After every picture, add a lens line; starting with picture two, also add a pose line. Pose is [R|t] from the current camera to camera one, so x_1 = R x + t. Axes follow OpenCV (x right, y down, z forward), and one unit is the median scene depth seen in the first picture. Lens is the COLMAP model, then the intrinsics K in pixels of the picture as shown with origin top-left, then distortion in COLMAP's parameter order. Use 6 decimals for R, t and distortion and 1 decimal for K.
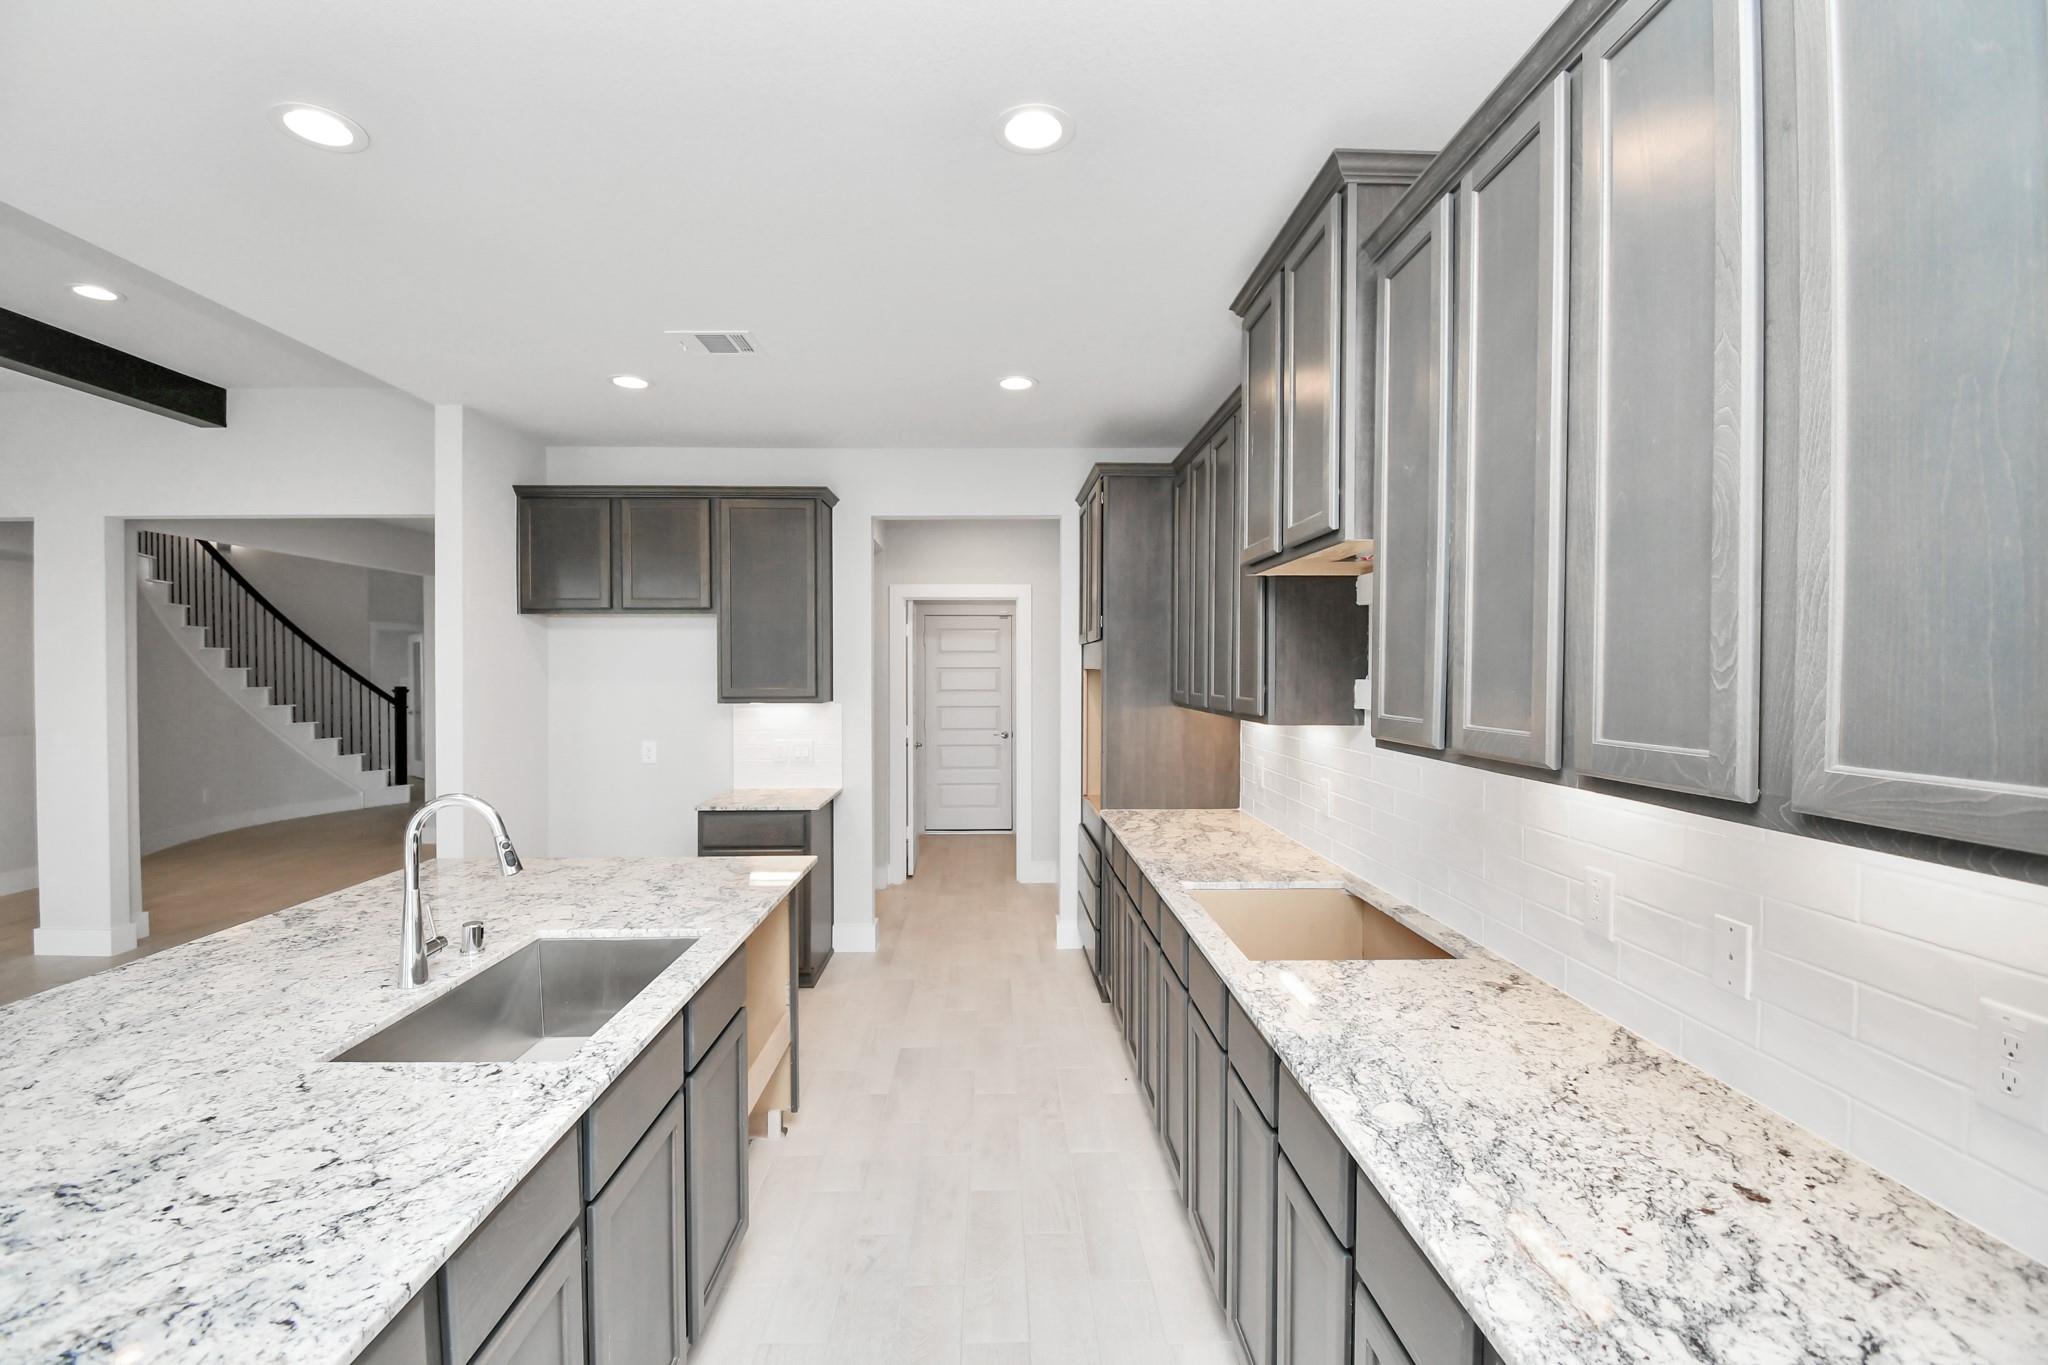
lens RADIAL K [[910.1, 0, 1017.1], [0, 910.1, 685.3], [0, 0, 1]] dist [0.020328, -0.026632]
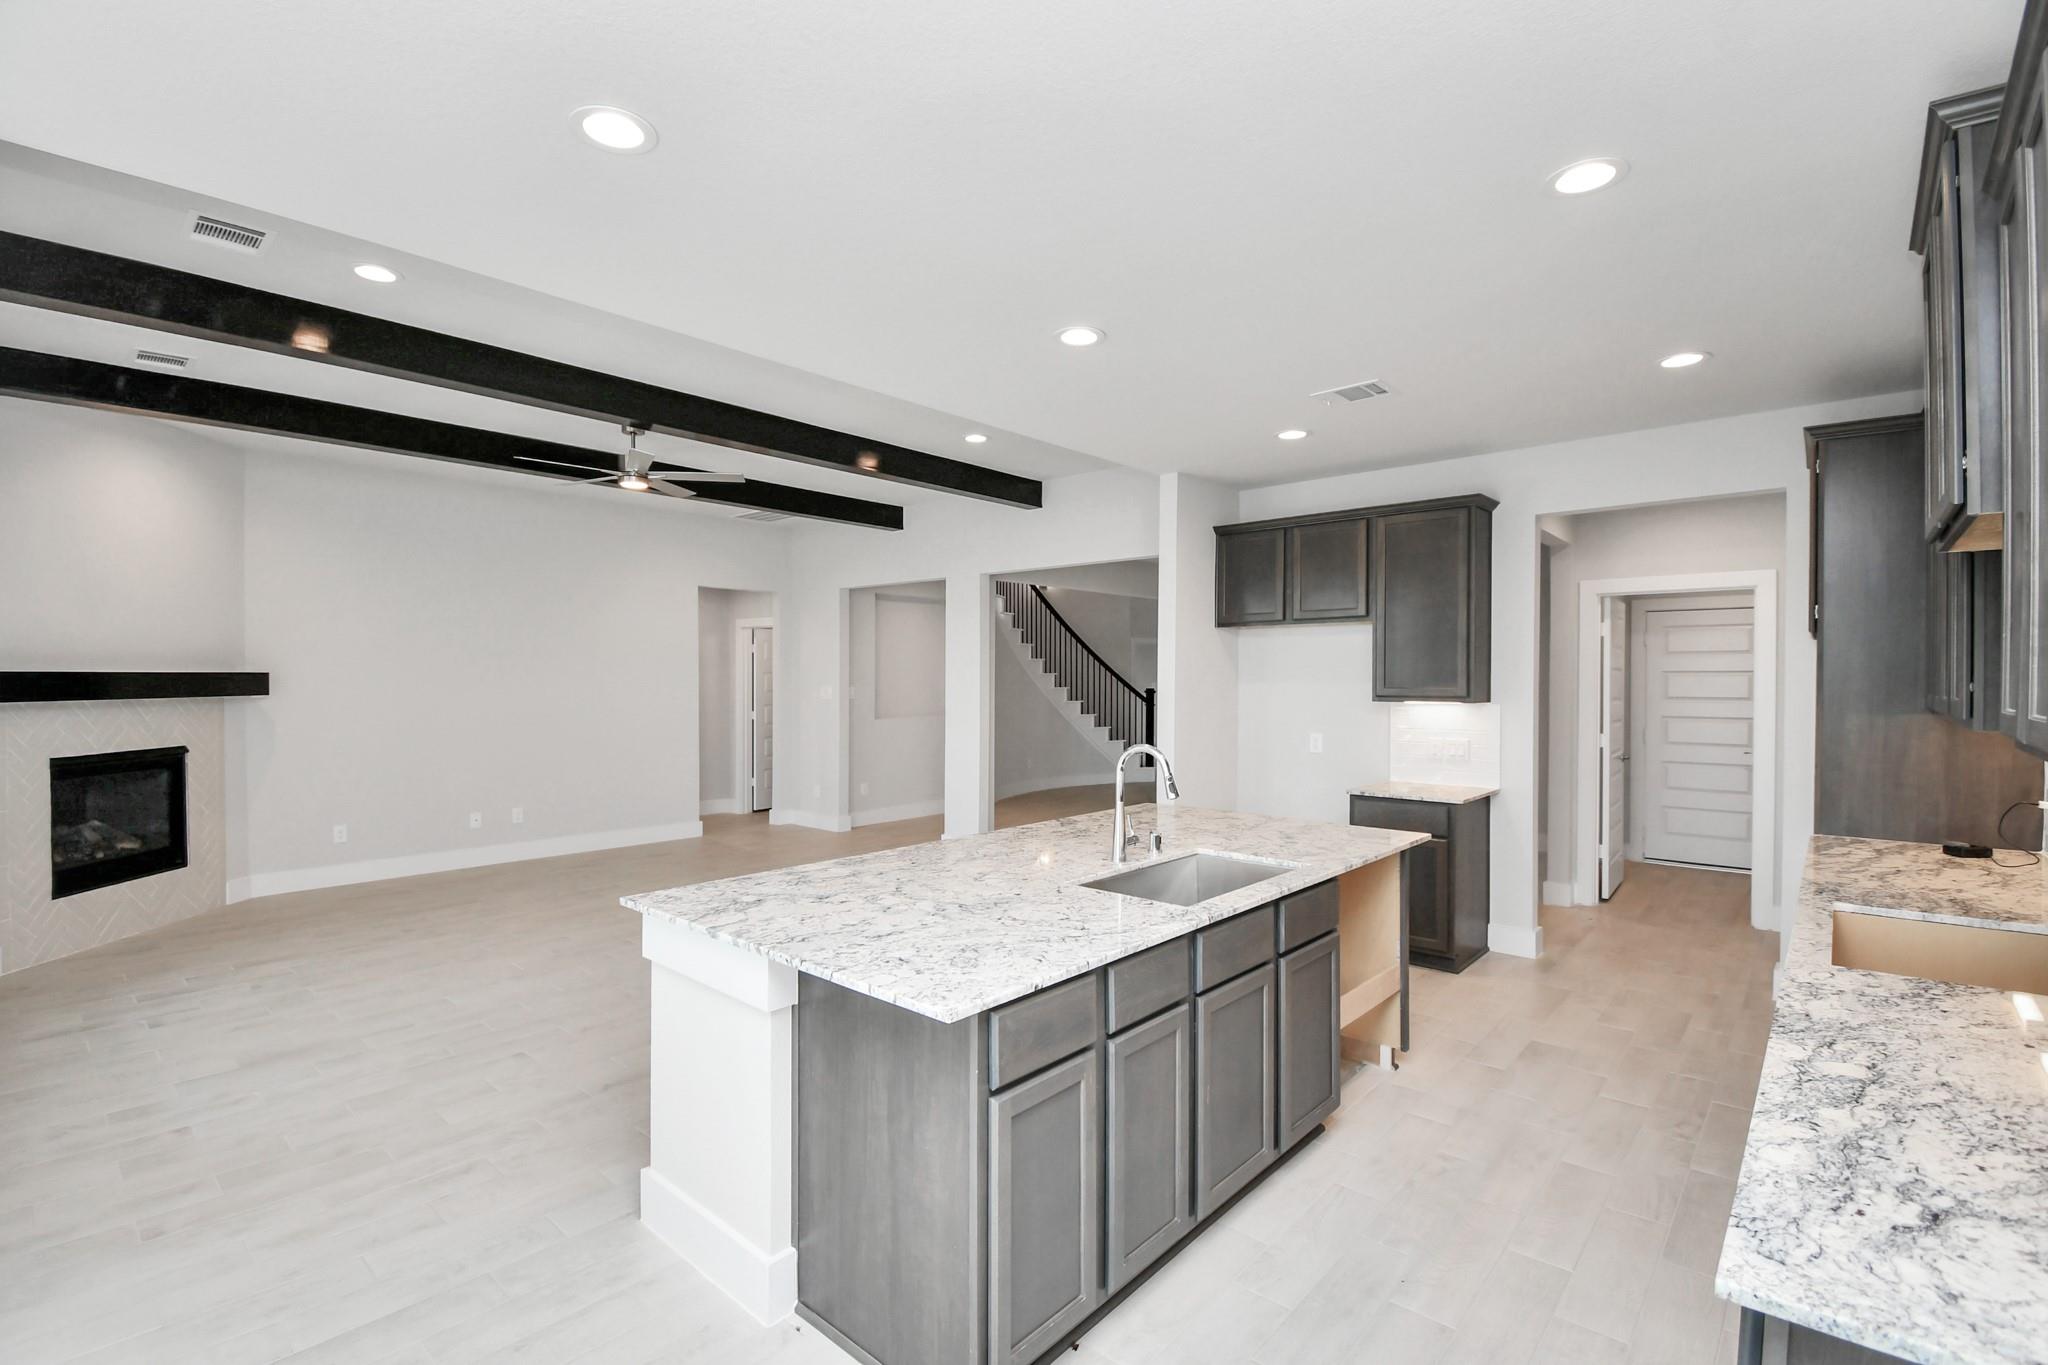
lens RADIAL K [[948.1, 0, 991.4], [0, 948.1, 702.2], [0, 0, 1]] dist [-0.024164, -0.000492]
pose [[0.714623, 0.018033, -0.699277, 0.154069], [-0.012930, 0.999837, 0.012570, 0.013272], [0.699390, 0.000059, 0.714740, -0.159054]]
